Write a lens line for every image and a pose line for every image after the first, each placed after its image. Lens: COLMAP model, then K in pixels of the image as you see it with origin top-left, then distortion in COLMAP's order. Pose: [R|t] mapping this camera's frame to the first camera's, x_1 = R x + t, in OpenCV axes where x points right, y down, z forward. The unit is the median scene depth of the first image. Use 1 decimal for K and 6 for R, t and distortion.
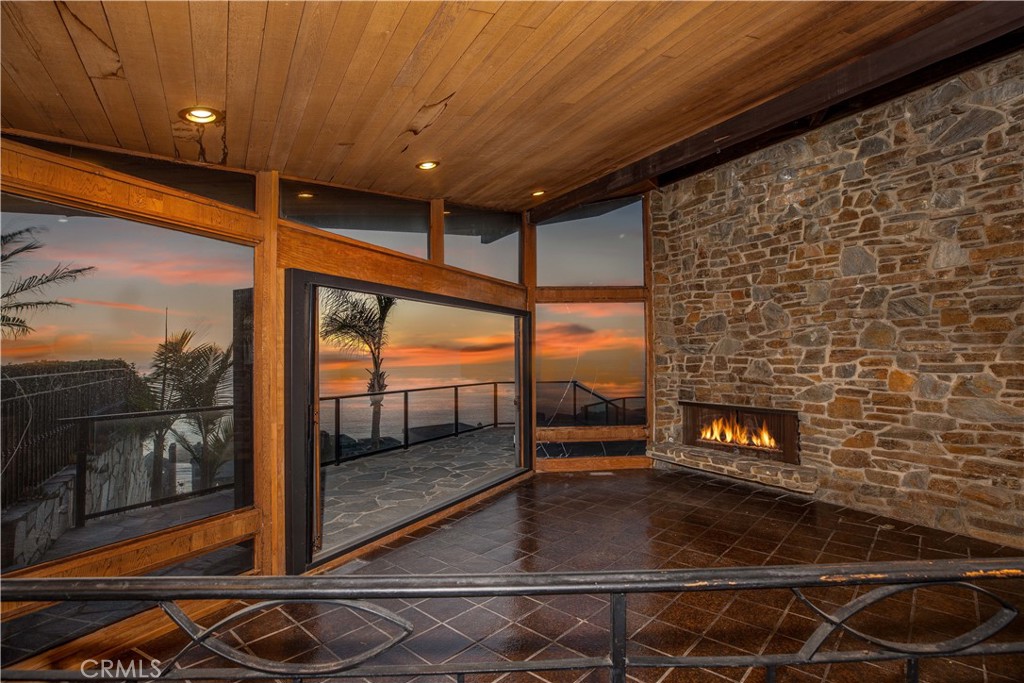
lens RADIAL K [[483.1, 0, 512.6], [0, 483.1, 350.5], [0, 0, 1]] dist [-0.041791, 0.013497]
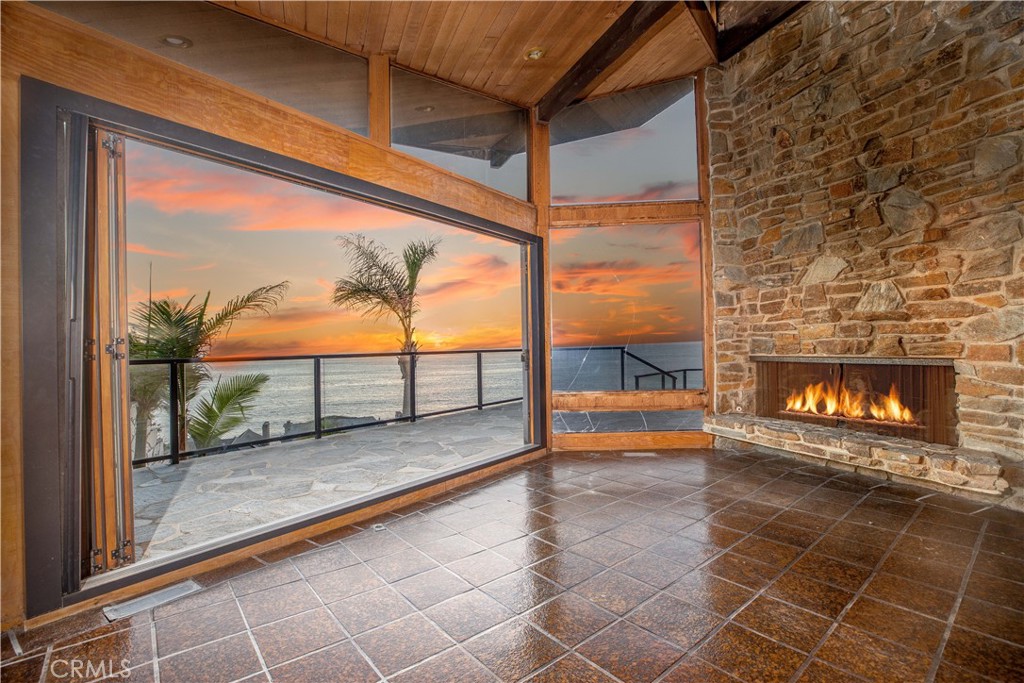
lens RADIAL K [[470.2, 0, 512.0], [0, 470.2, 341.5], [0, 0, 1]] dist [-0.038616, 0.012081]
pose [[0.989836, -0.011410, -0.141753, 0.096368], [0.013120, 0.999852, 0.011132, 0.074475], [0.141605, -0.012878, 0.989839, 0.273682]]
